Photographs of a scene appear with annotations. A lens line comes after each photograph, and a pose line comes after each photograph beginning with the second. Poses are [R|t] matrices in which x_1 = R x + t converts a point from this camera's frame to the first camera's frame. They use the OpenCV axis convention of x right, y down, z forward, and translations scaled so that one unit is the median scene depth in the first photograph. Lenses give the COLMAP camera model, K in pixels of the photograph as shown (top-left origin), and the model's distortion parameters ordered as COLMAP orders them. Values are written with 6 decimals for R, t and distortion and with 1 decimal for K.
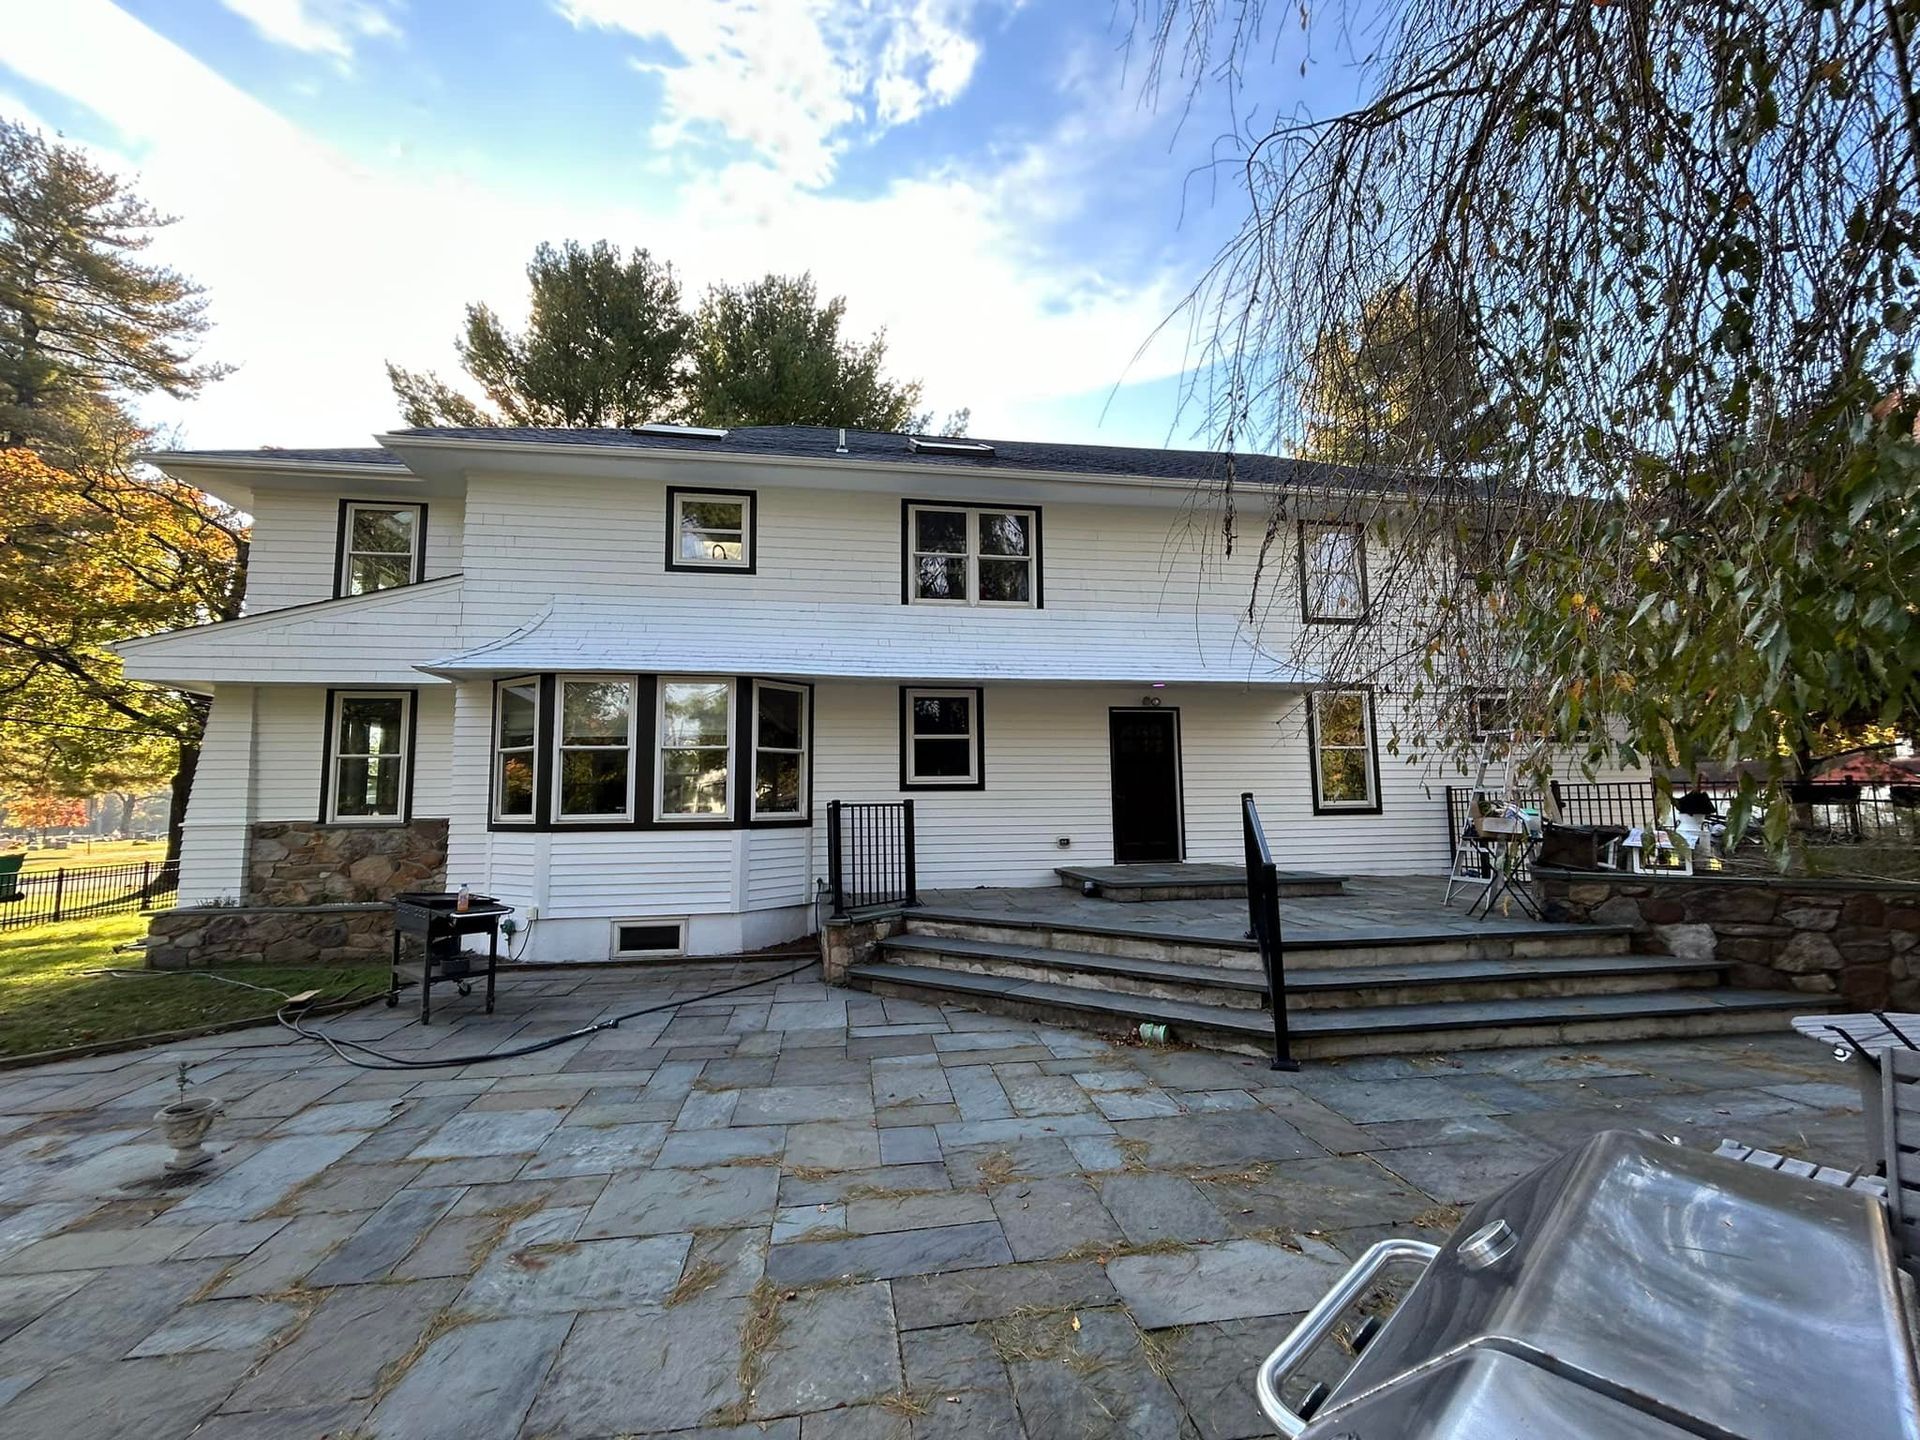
lens RADIAL K [[788.4, 0, 960.8], [0, 788.4, 719.2], [0, 0, 1]] dist [-0.000656, -0.000028]
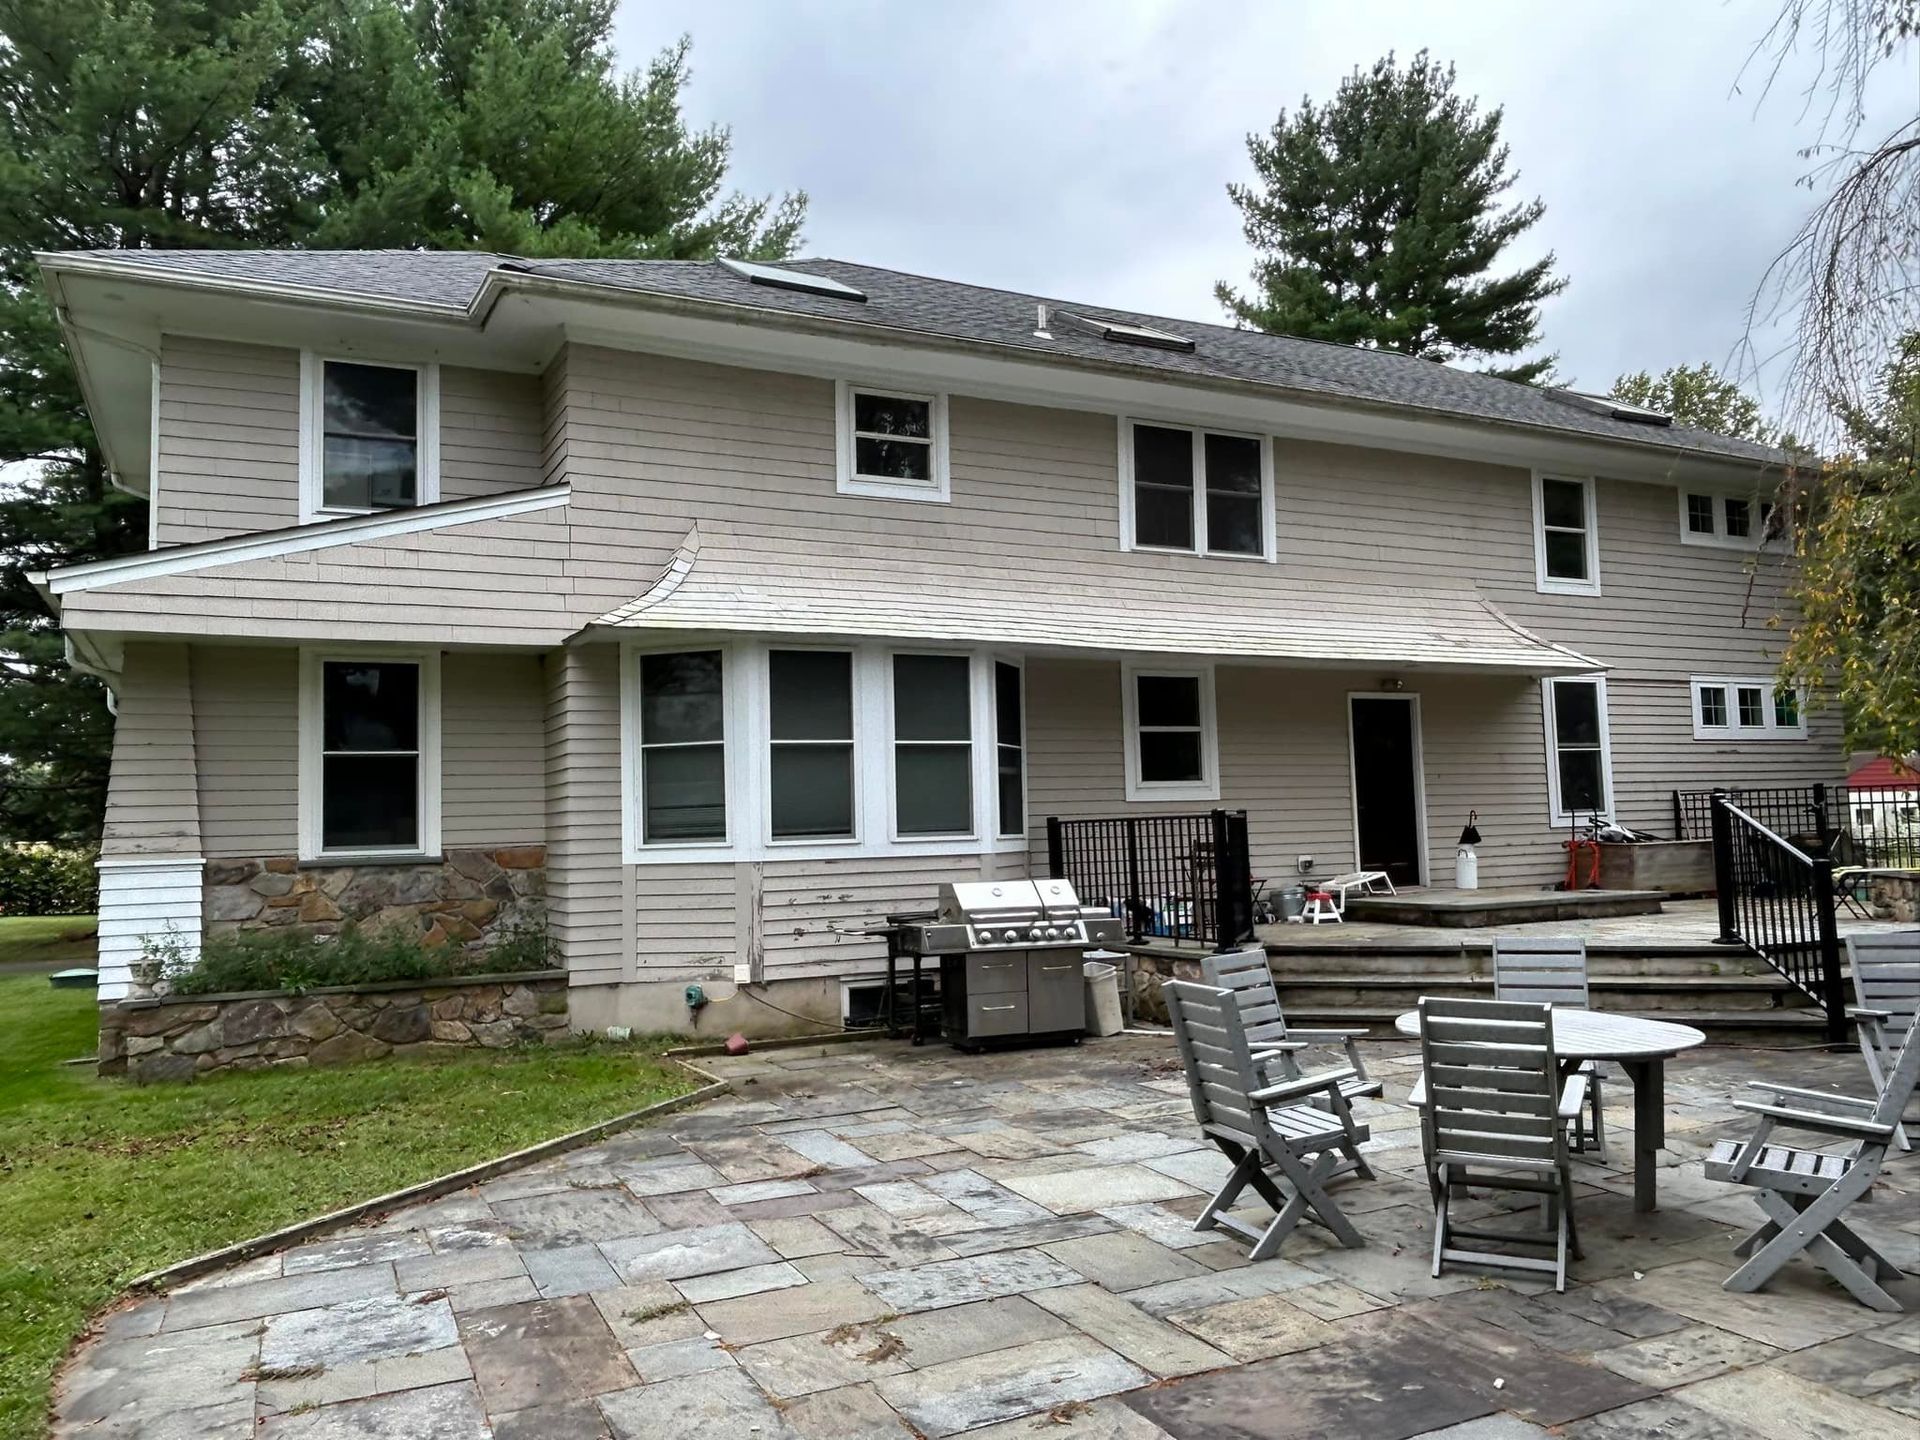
lens RADIAL K [[1359.0, 0, 959.2], [0, 1359.0, 719.3], [0, 0, 1]] dist [-0.027480, -0.000291]
pose [[0.955449, 0.009476, 0.295006, -0.632964], [-0.015389, 0.999724, 0.017727, -0.007931], [-0.294756, -0.021478, 0.955331, -0.191249]]
